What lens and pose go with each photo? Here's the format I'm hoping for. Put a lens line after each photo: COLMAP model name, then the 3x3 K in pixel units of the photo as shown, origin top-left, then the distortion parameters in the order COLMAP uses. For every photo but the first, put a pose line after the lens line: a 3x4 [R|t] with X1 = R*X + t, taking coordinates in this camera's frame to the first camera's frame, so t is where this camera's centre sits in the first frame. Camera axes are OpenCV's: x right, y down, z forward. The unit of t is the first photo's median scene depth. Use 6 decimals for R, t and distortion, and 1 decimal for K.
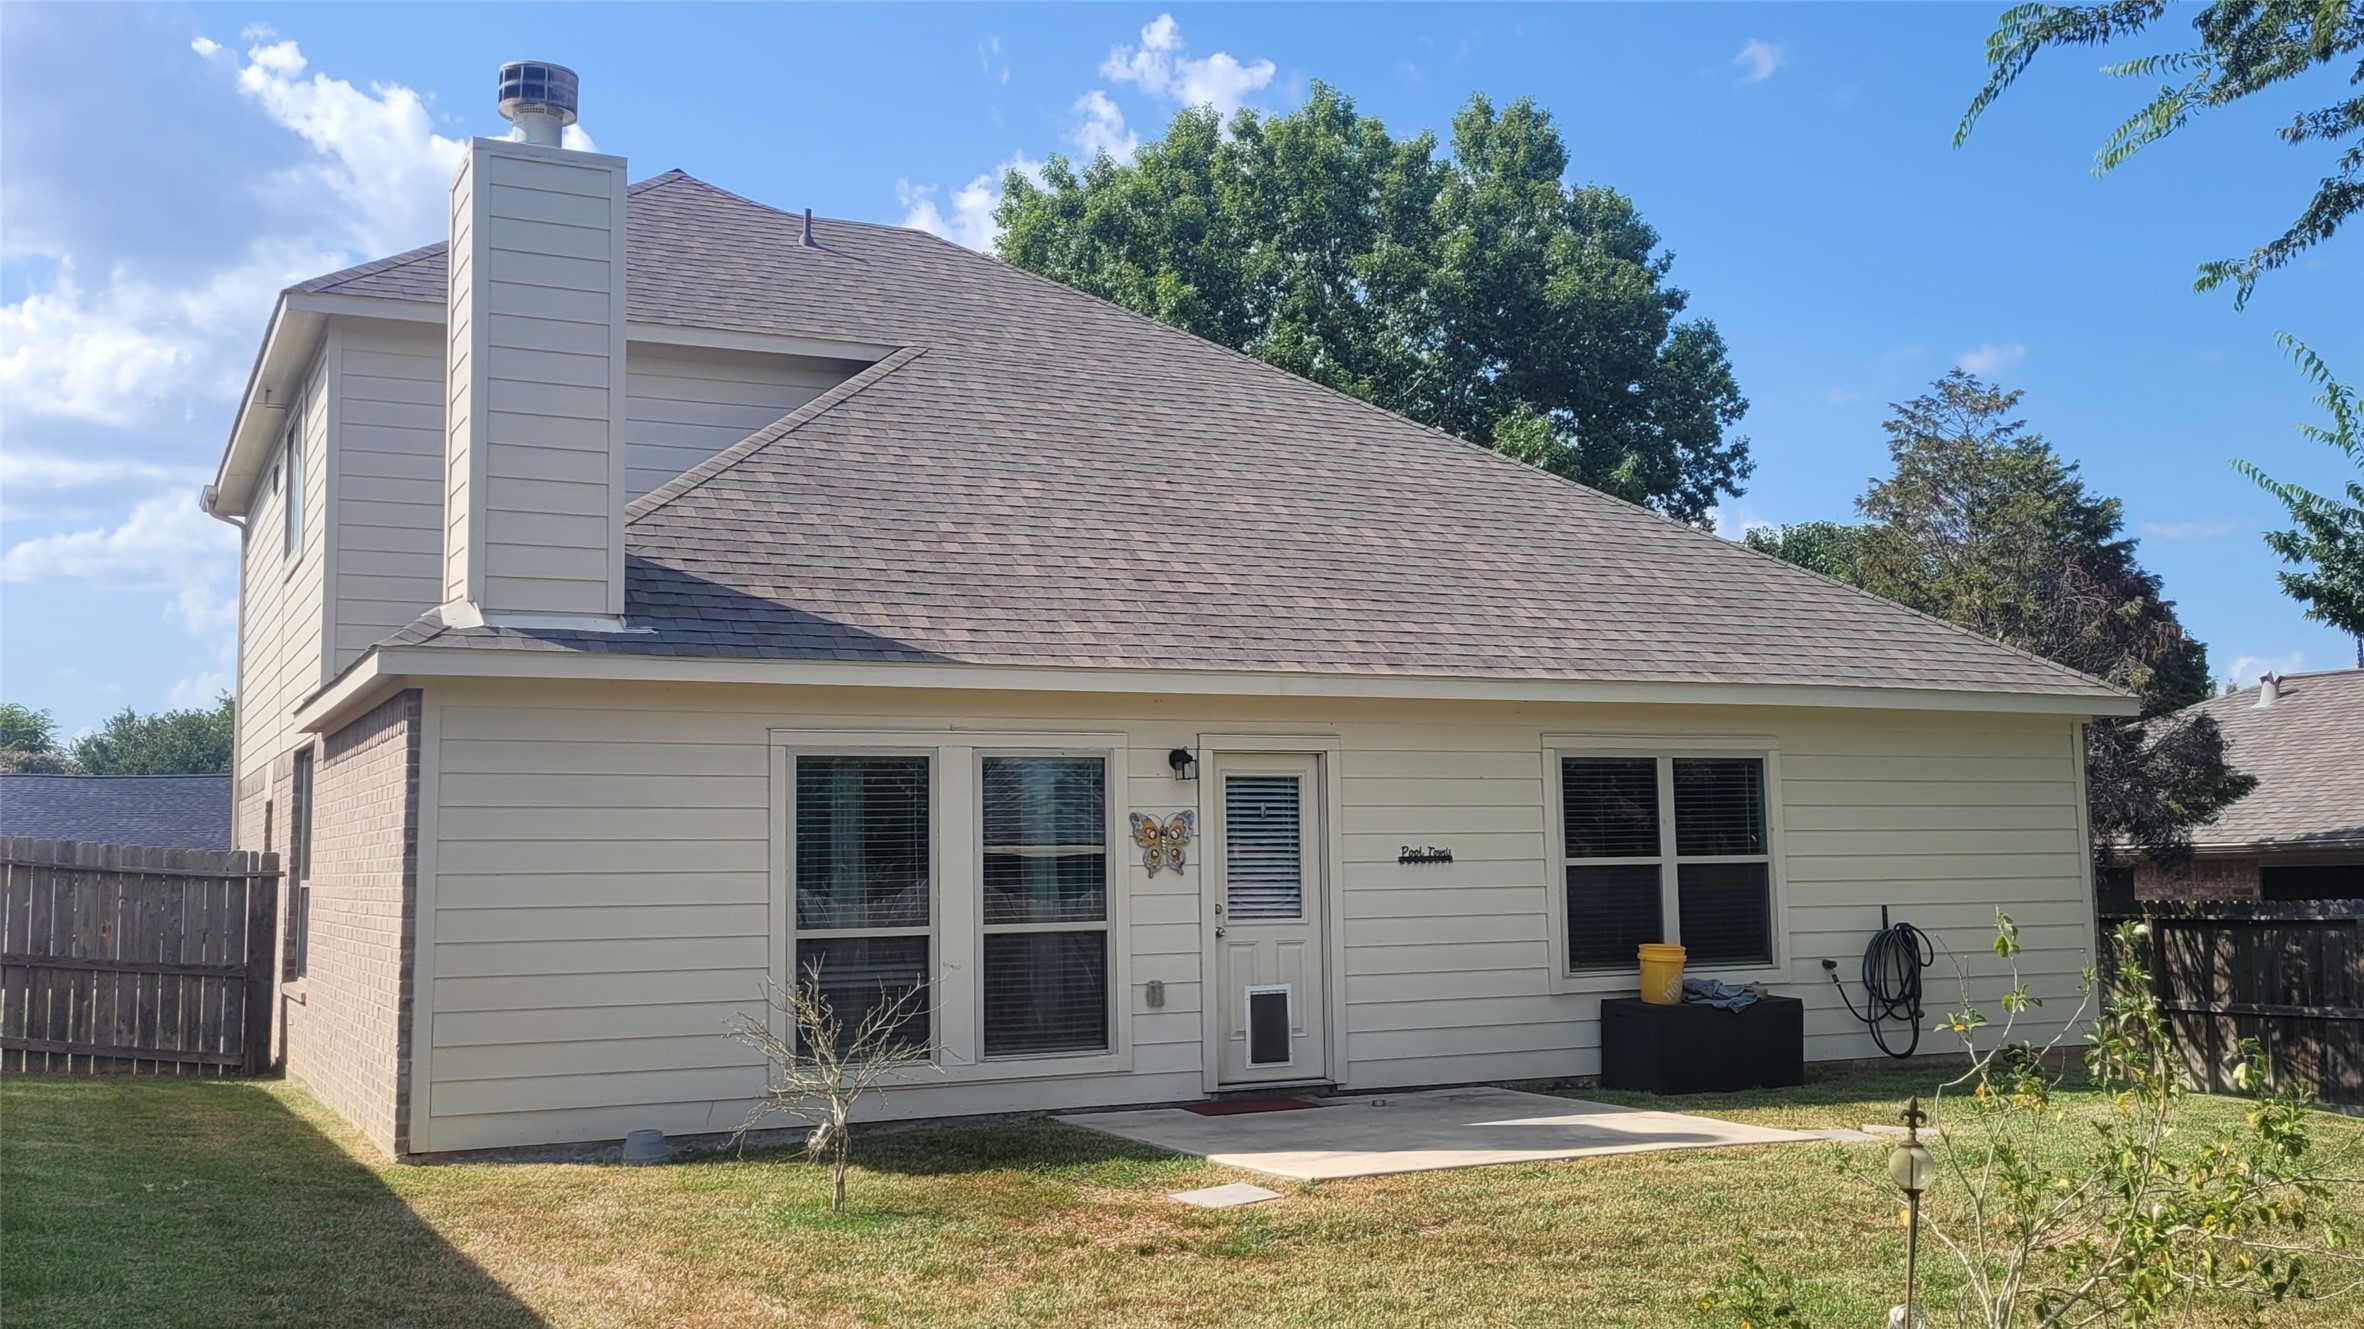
lens RADIAL K [[2258.7, 0, 1182.0], [0, 2258.7, 664.5], [0, 0, 1]] dist [0.059744, -0.025009]
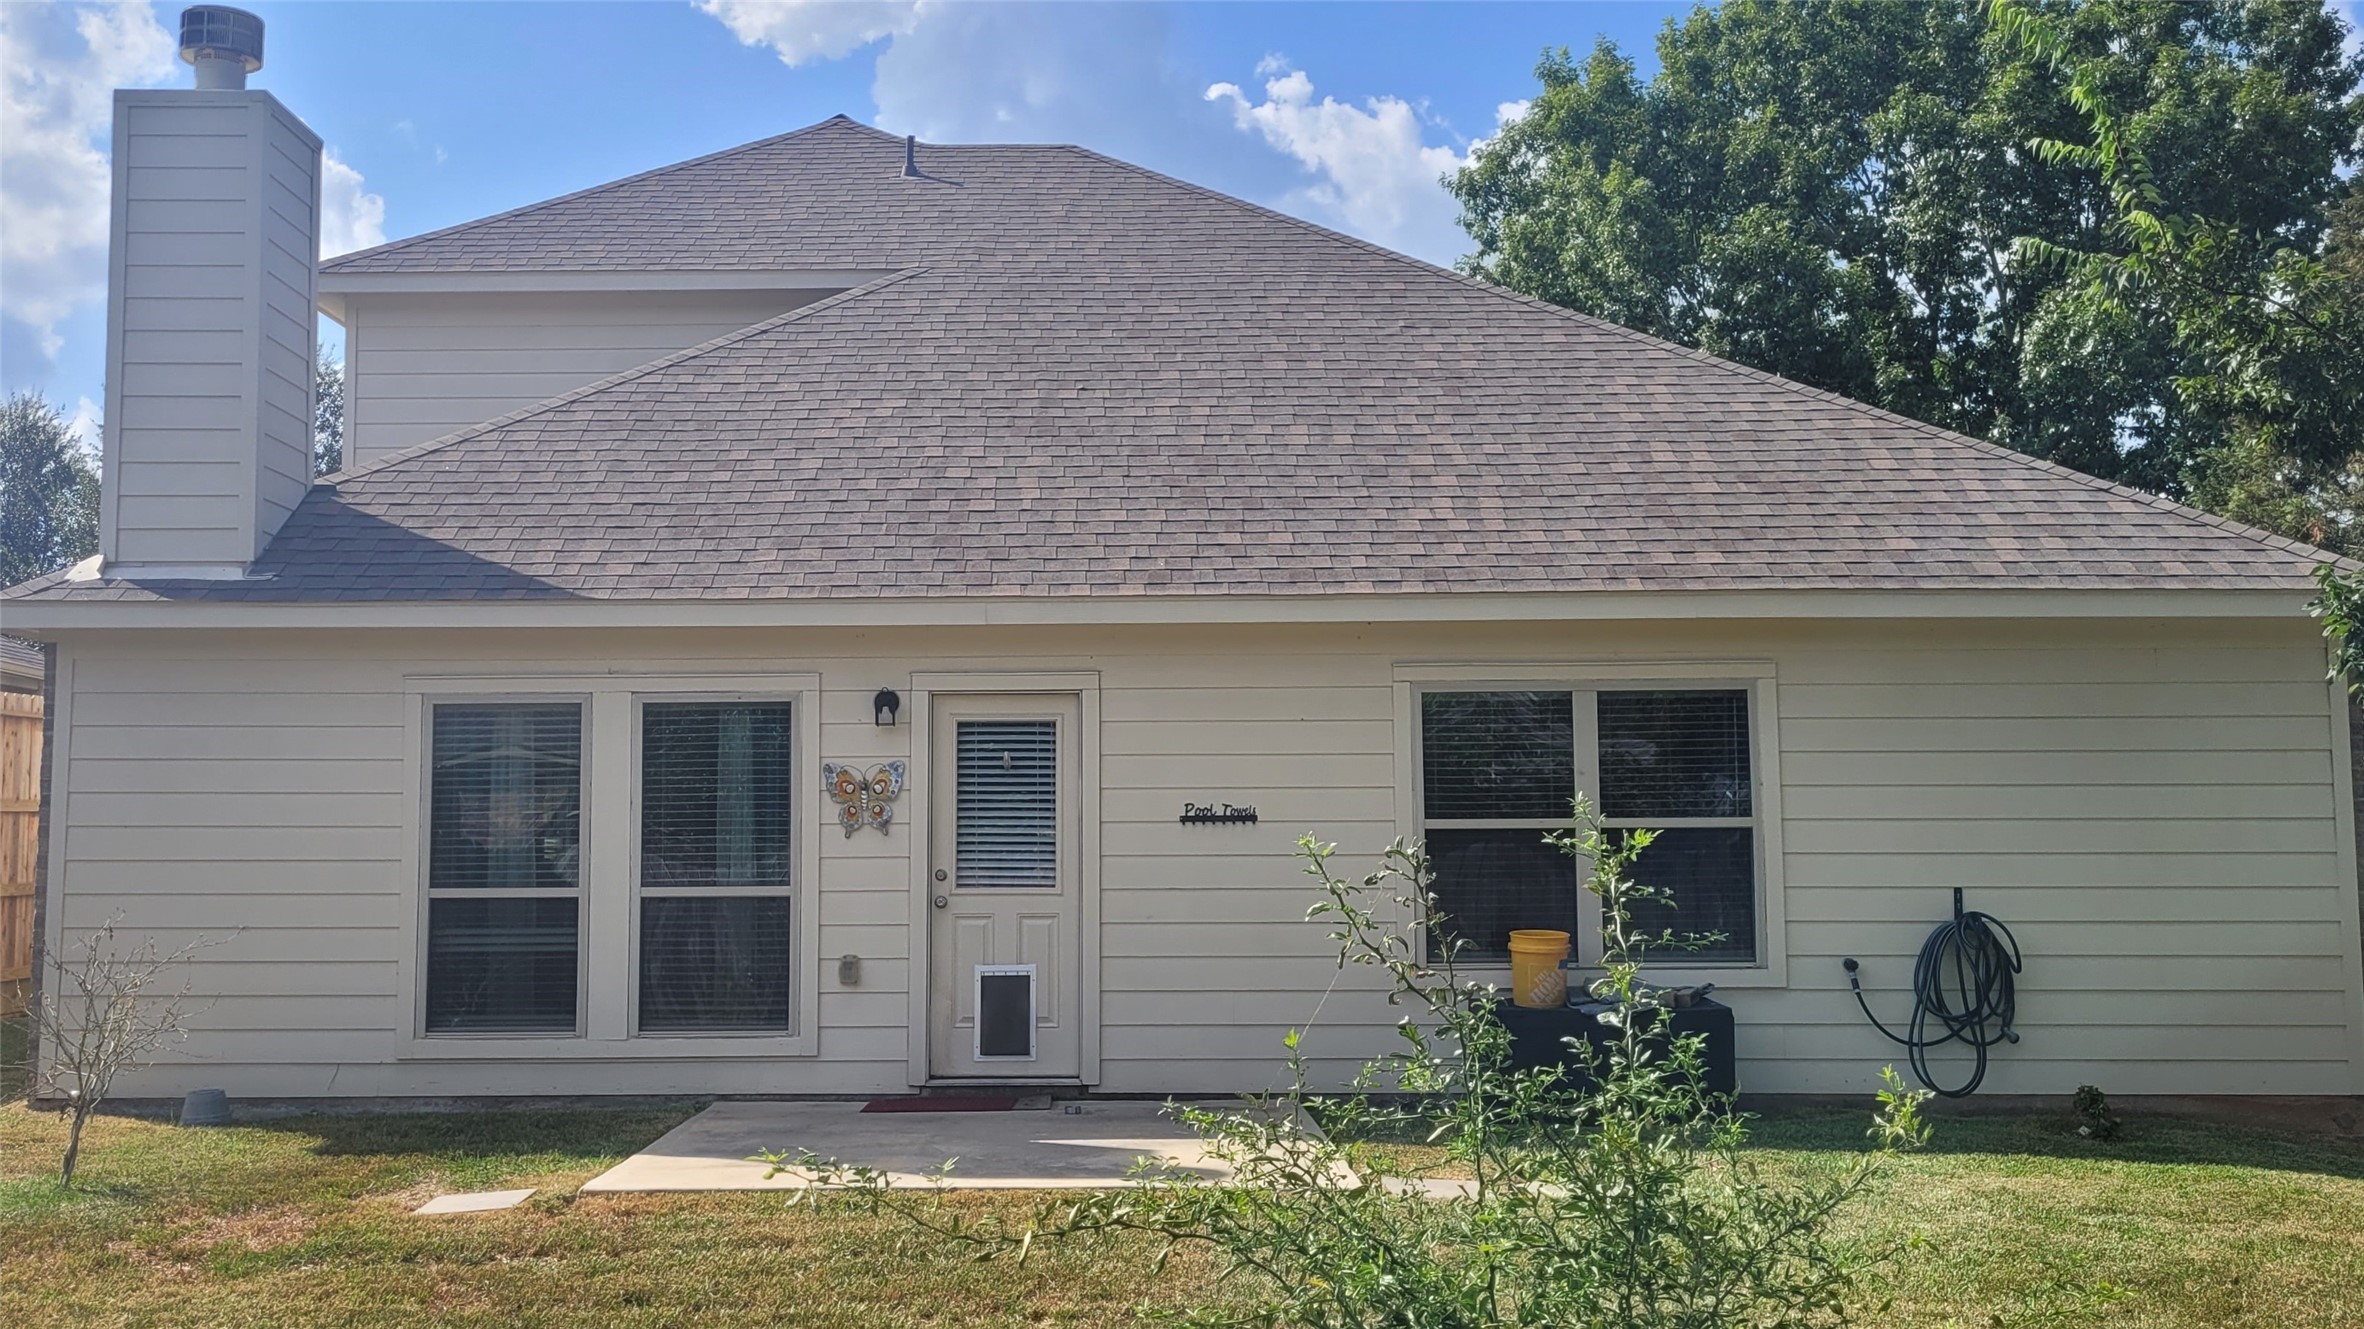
lens RADIAL K [[2258.7, 0, 1182.0], [0, 2258.7, 664.5], [0, 0, 1]] dist [0.059744, -0.025009]
pose [[0.887906, -0.026614, -0.459255, 0.493045], [0.031593, 0.999496, 0.003160, 0.027894], [0.458940, -0.017315, 0.888299, 0.274736]]
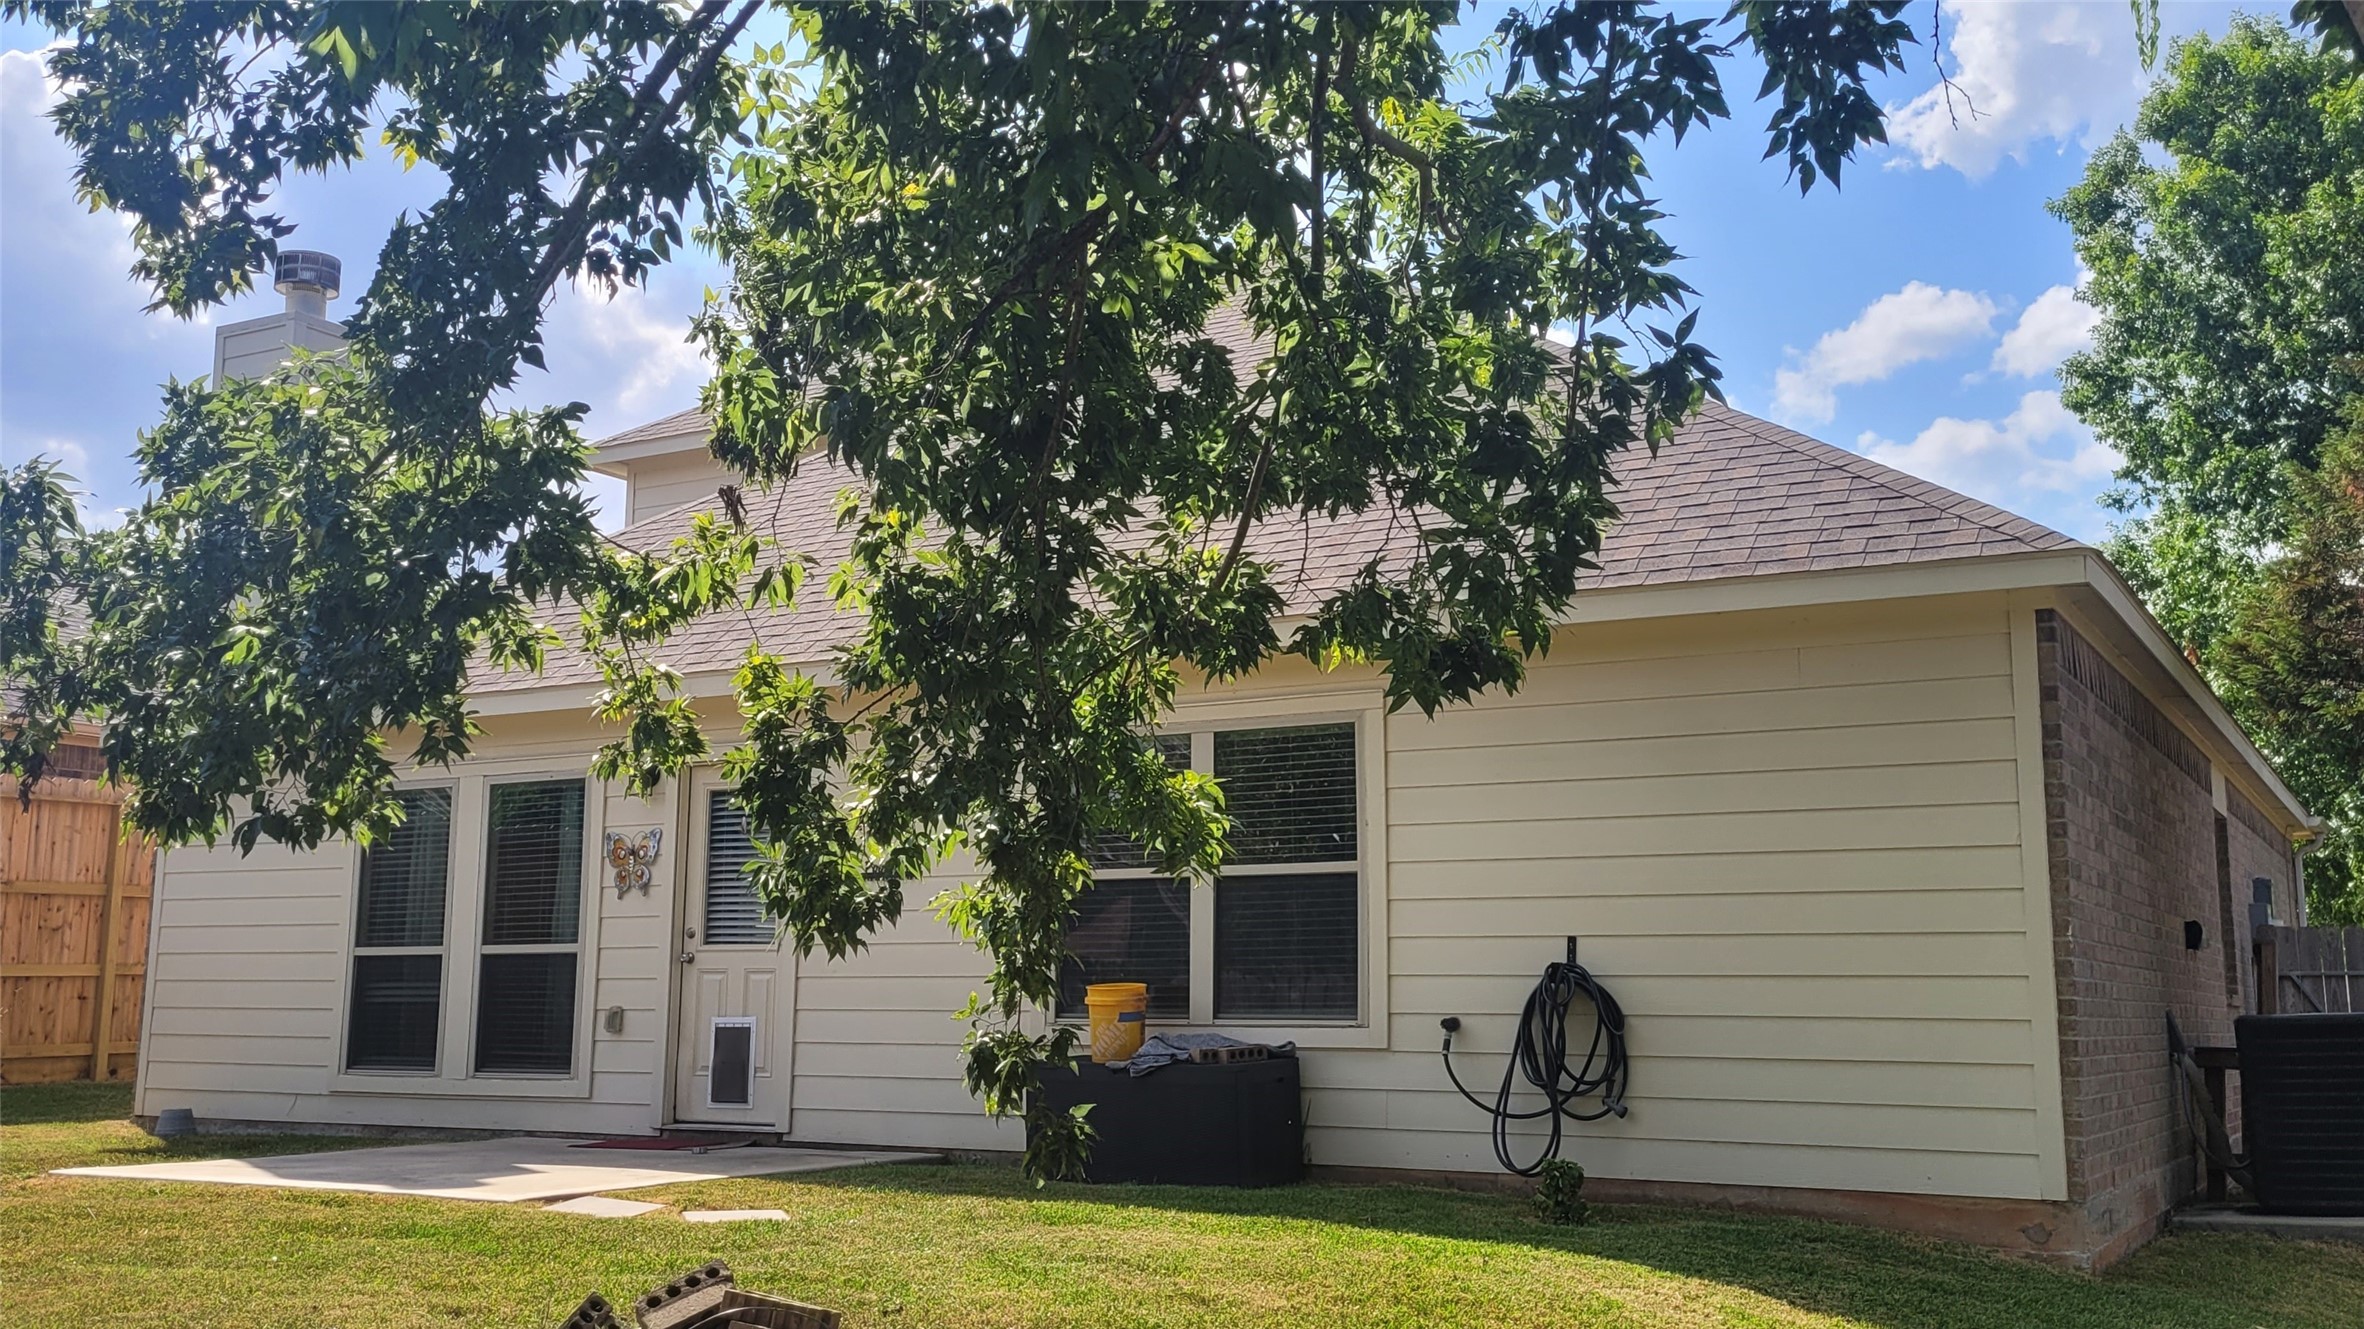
lens RADIAL K [[2258.7, 0, 1182.0], [0, 2258.7, 664.5], [0, 0, 1]] dist [0.059744, -0.025009]
pose [[0.554934, -0.109042, -0.824717, 0.905414], [0.056824, 0.994025, -0.093192, 0.096240], [0.829952, 0.004852, 0.557814, 0.642225]]
